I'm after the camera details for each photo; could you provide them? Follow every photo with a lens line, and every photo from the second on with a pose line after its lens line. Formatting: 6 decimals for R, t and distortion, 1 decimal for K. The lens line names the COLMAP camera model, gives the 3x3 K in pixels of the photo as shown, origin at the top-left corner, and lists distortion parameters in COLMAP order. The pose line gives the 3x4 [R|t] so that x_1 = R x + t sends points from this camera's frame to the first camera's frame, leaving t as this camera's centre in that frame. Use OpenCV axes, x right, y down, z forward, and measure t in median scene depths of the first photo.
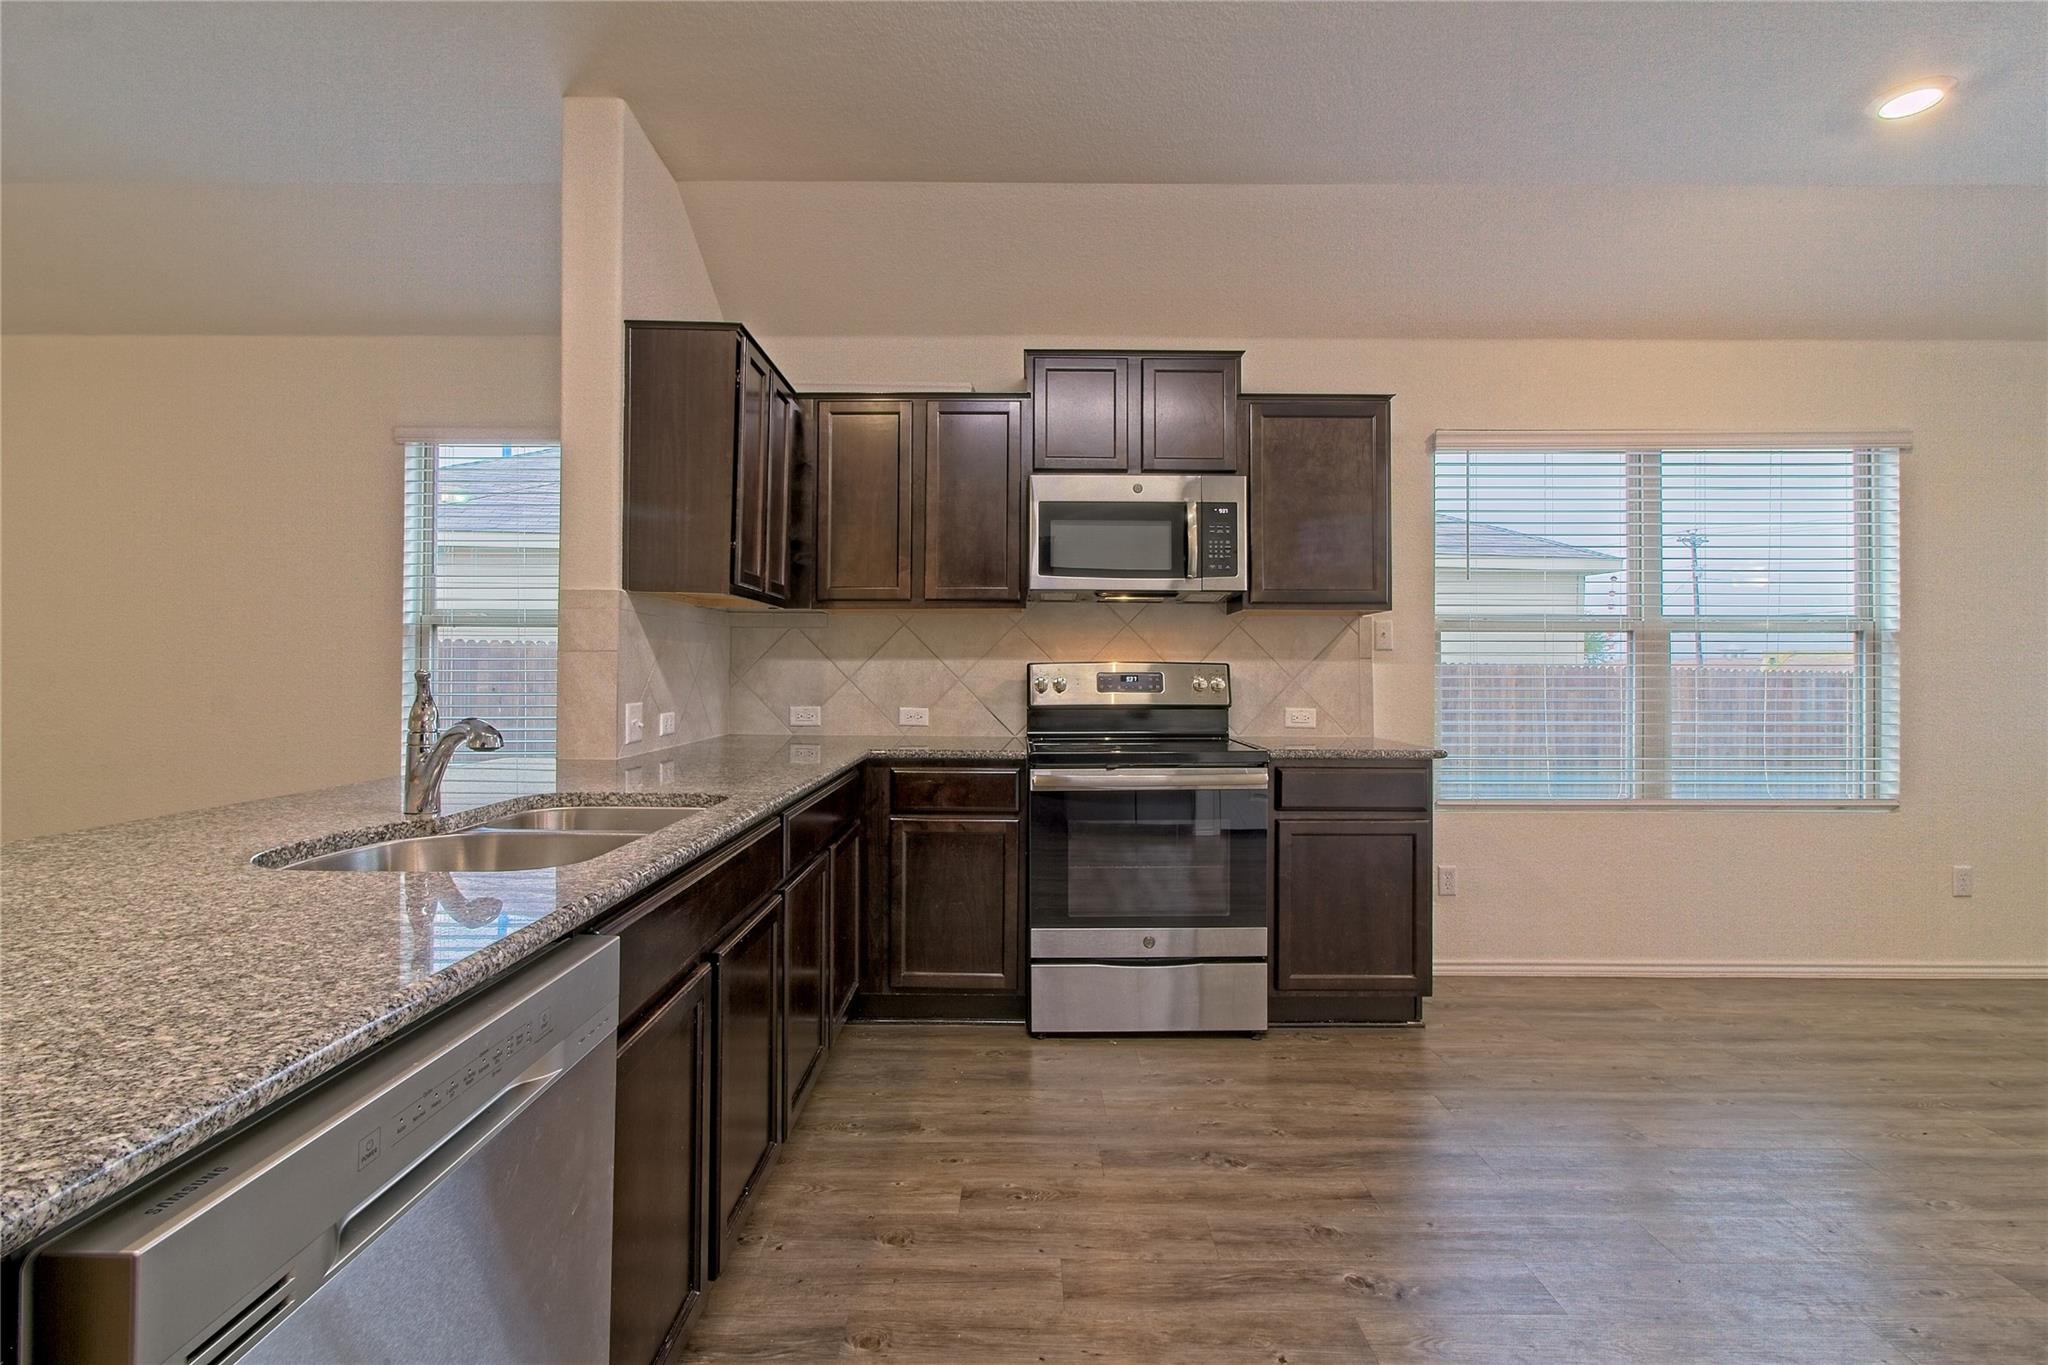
lens RADIAL K [[945.2, 0, 1016.7], [0, 945.2, 663.5], [0, 0, 1]] dist [-0.022711, 0.015319]
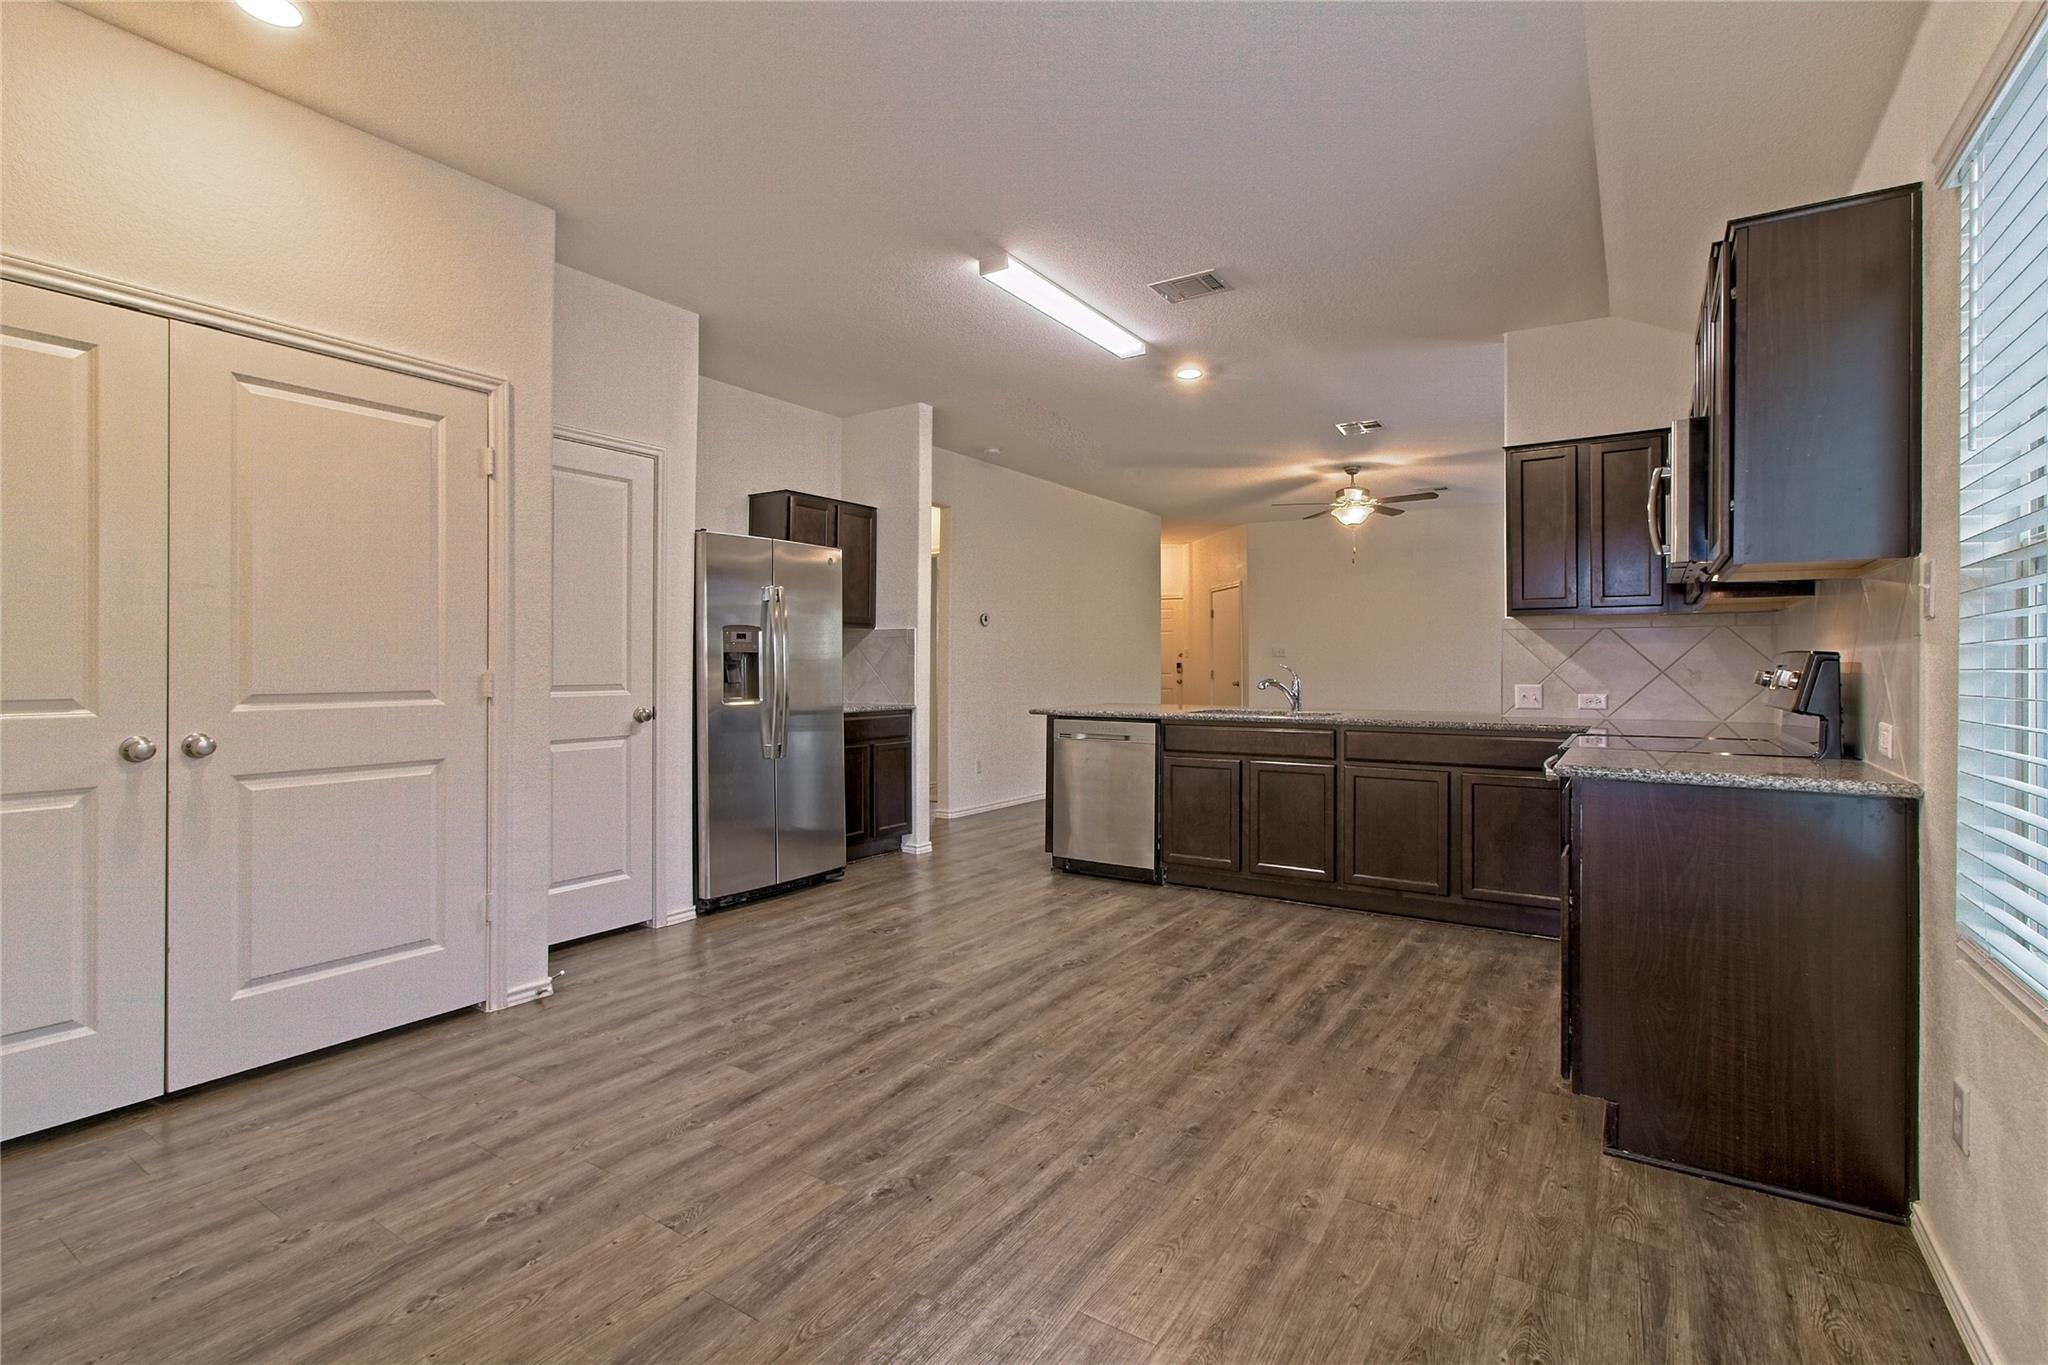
lens RADIAL K [[945.2, 0, 1016.7], [0, 945.2, 663.5], [0, 0, 1]] dist [-0.022711, 0.015319]
pose [[-0.547773, -0.007006, -0.836598, 1.192312], [0.002677, 0.999945, -0.010127, 0.015148], [0.836623, -0.007787, -0.547724, 0.942348]]
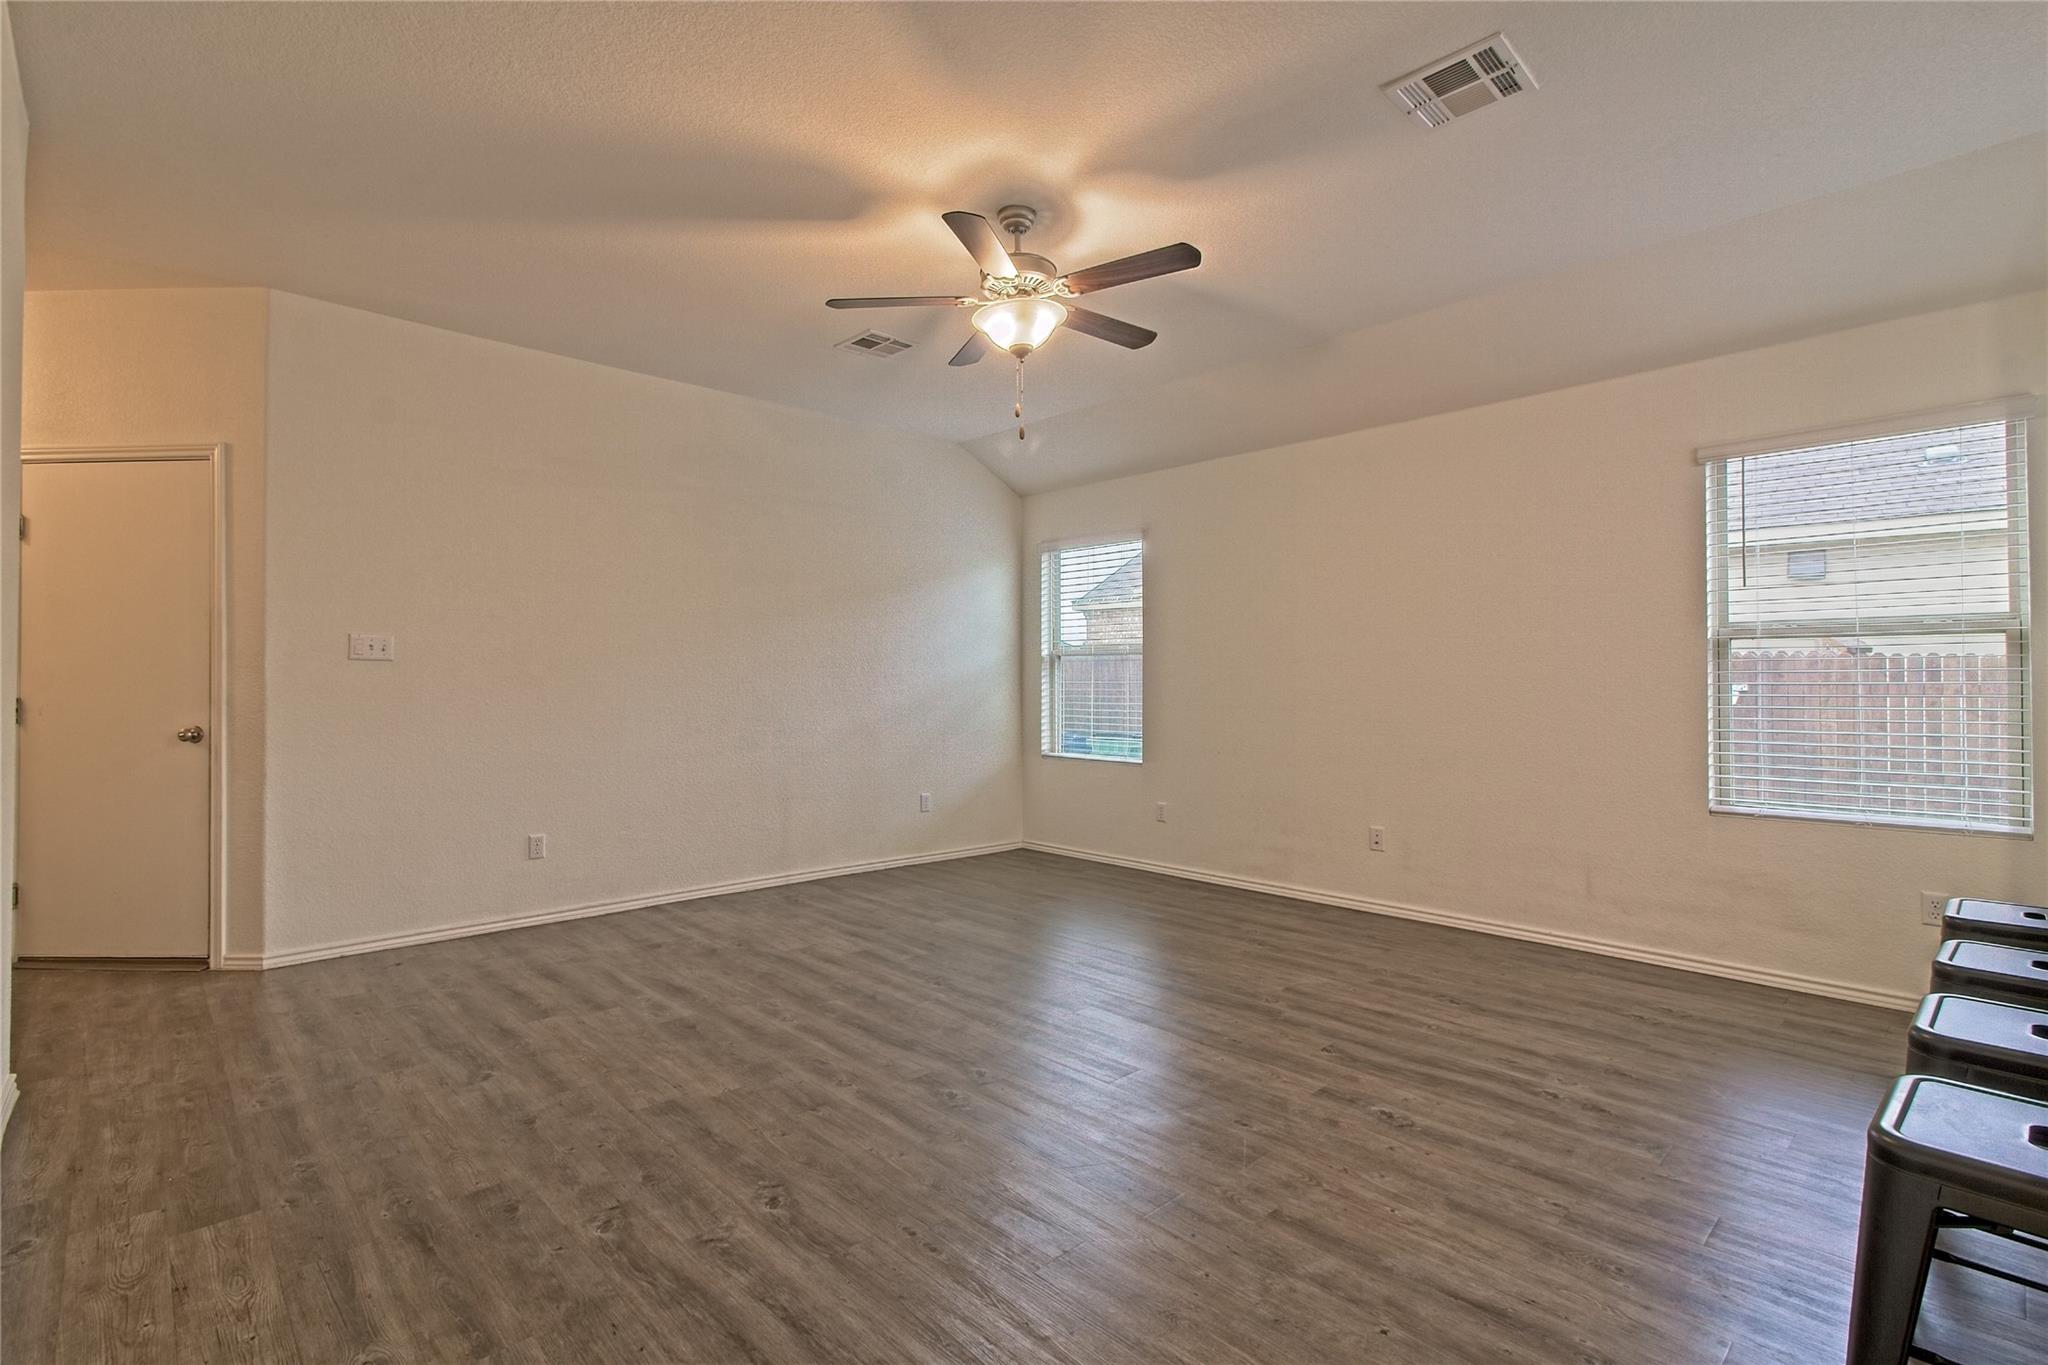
lens RADIAL K [[945.2, 0, 1016.7], [0, 945.2, 663.5], [0, 0, 1]] dist [-0.022711, 0.015319]
pose [[0.683386, -0.017460, -0.729849, -0.462916], [0.007961, 0.999833, -0.016464, -0.003658], [0.730014, 0.005441, 0.683411, -0.282556]]
